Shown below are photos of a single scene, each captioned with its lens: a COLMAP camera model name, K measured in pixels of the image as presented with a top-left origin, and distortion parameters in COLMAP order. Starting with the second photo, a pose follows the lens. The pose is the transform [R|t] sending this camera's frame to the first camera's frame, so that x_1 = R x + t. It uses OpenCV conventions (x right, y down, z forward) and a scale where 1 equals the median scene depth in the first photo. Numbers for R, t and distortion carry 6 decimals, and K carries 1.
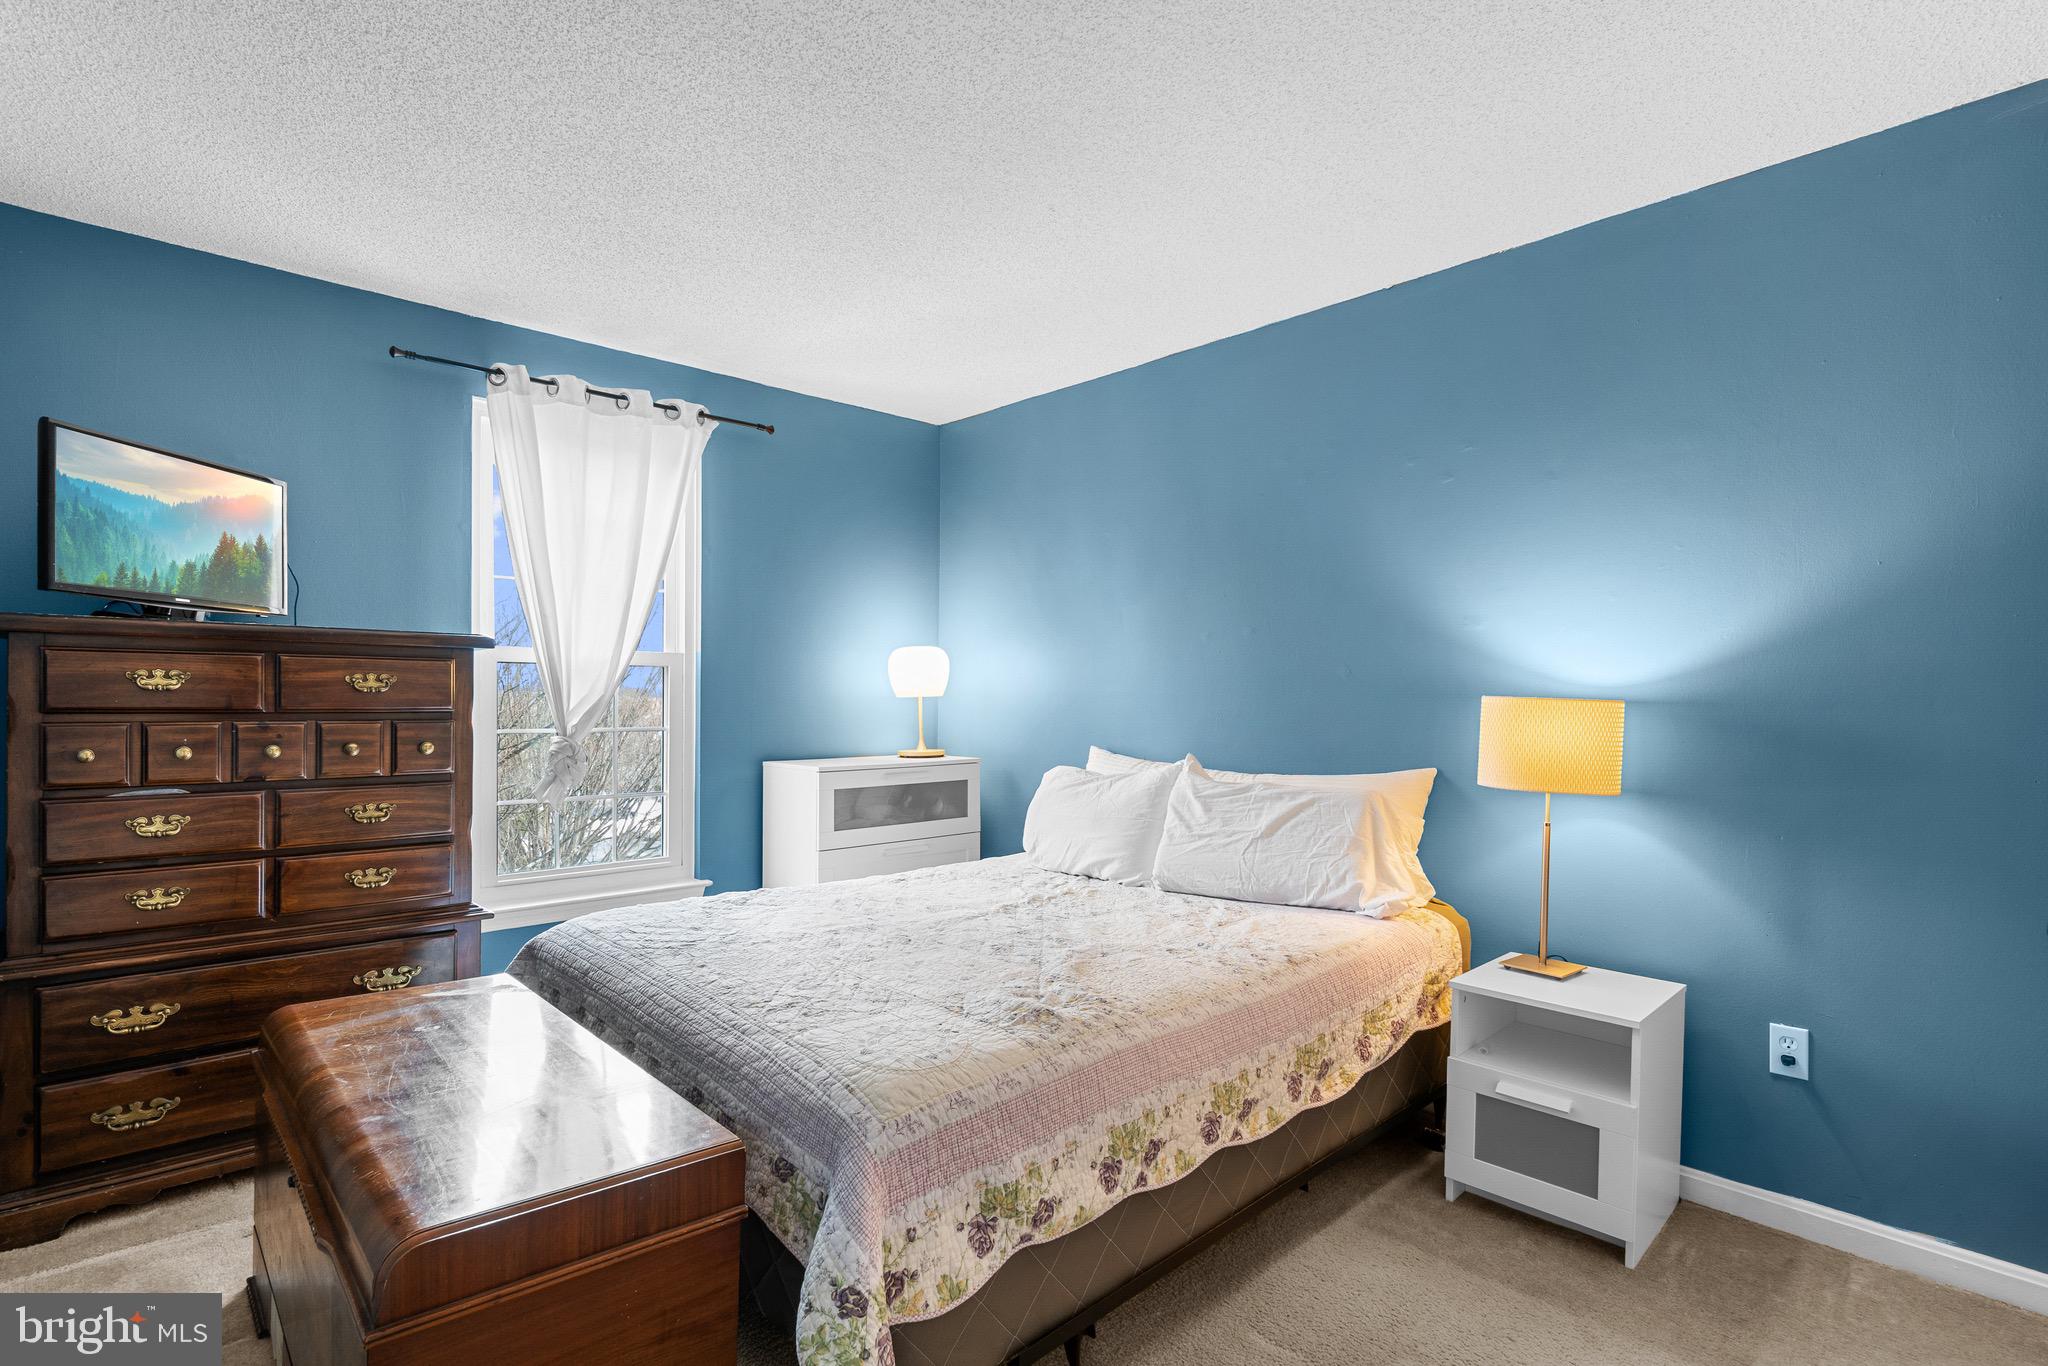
lens RADIAL K [[978.2, 0, 1016.0], [0, 978.2, 695.0], [0, 0, 1]] dist [0.000885, 0.000014]
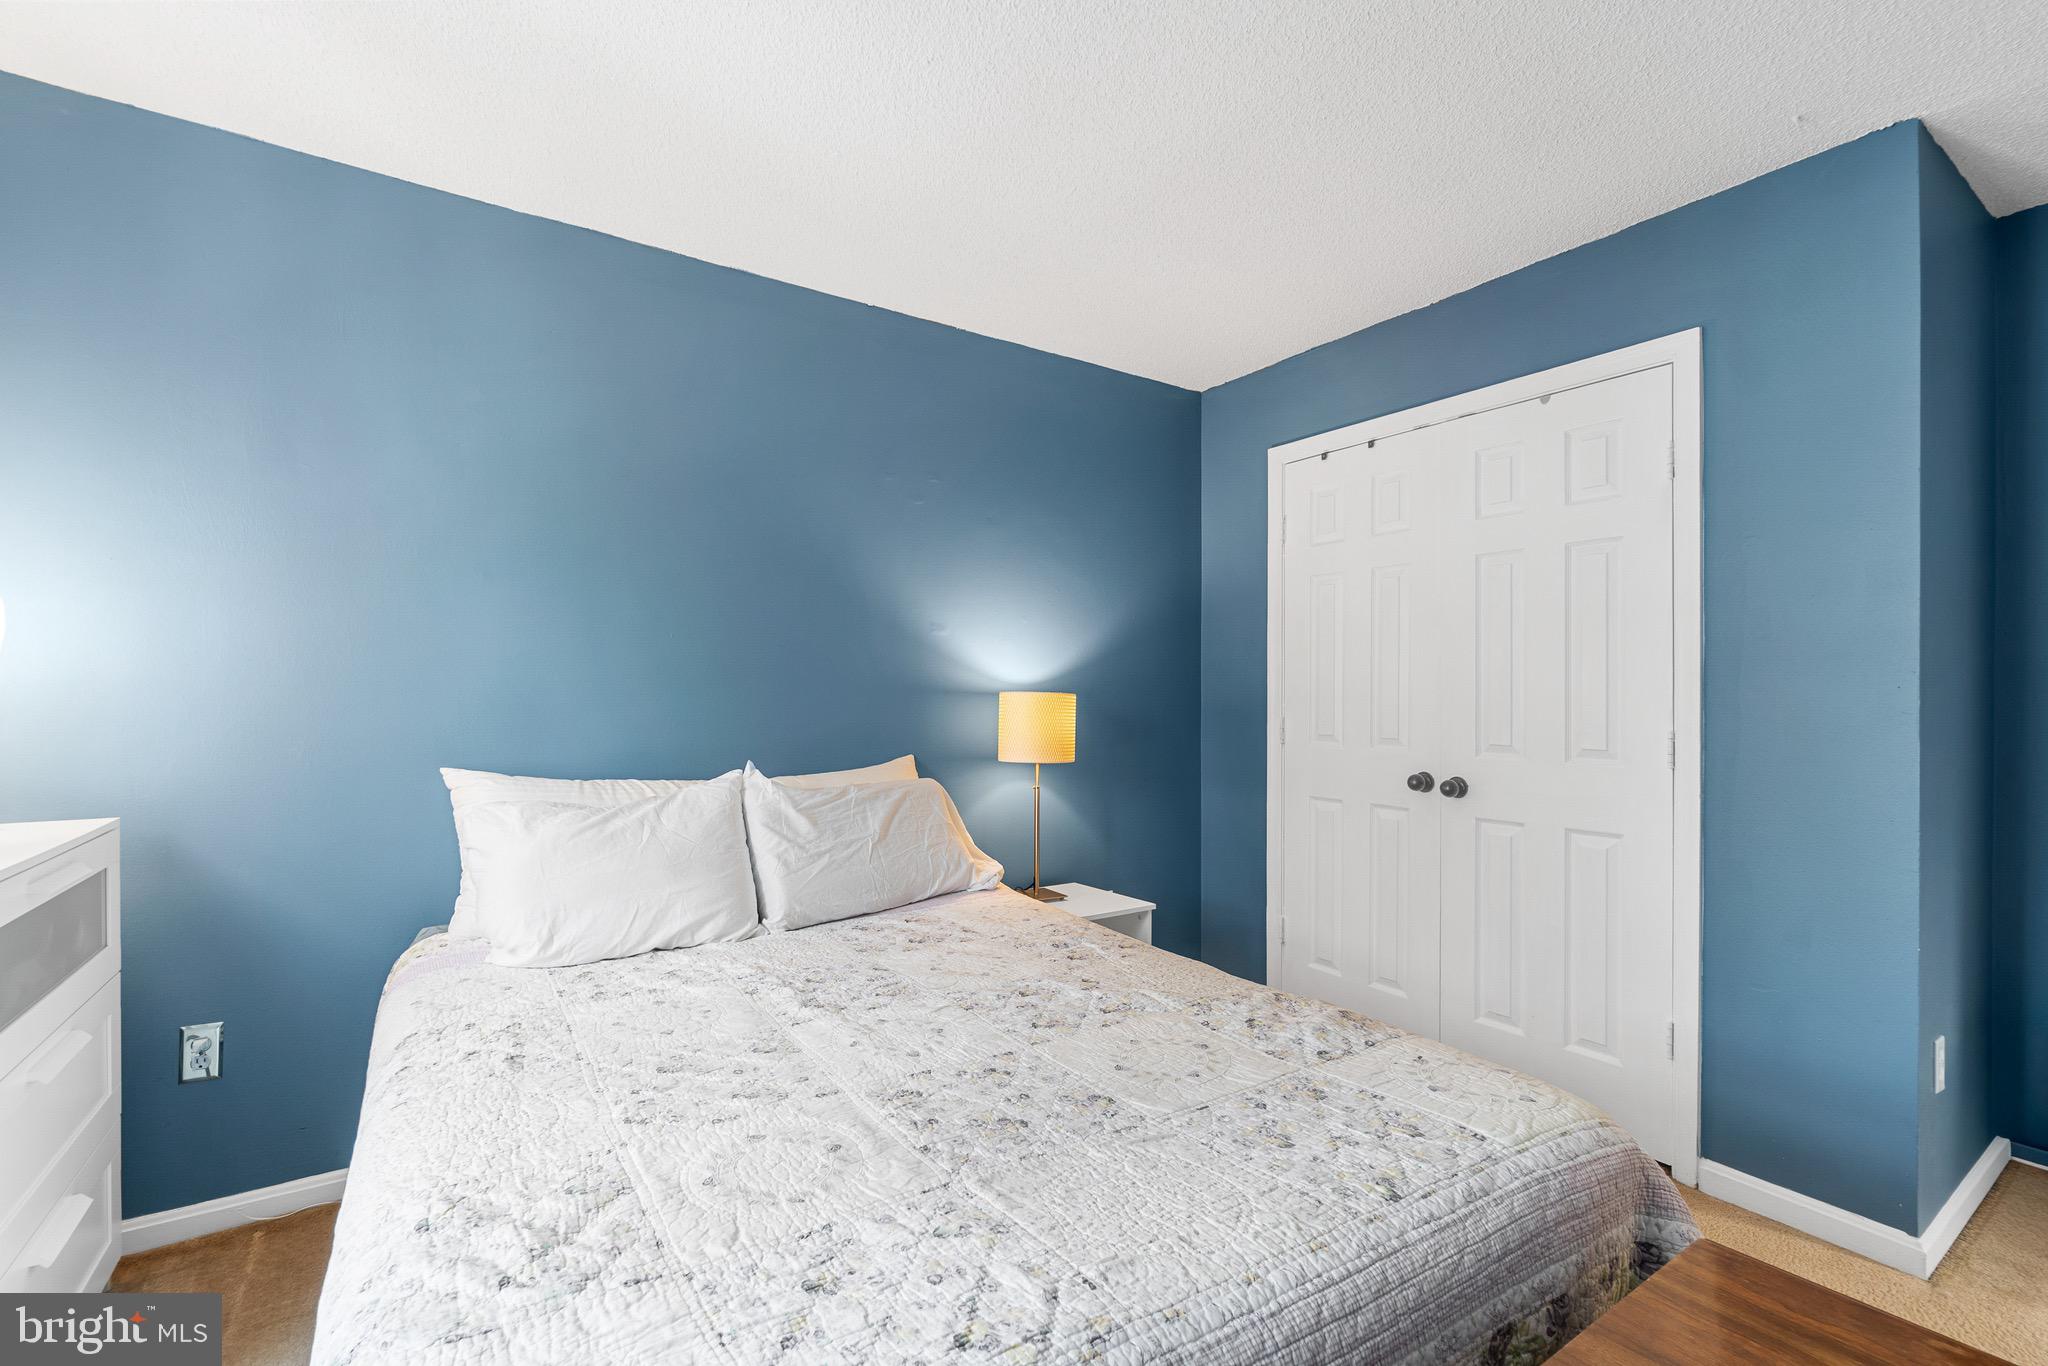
lens RADIAL K [[875.9, 0, 1016.2], [0, 875.9, 687.9], [0, 0, 1]] dist [0.000845, -0.000047]
pose [[0.161773, 0.001929, 0.986826, -0.557637], [-0.007835, 0.999969, -0.000671, -0.002396], [-0.986797, -0.007623, 0.161783, 0.730692]]
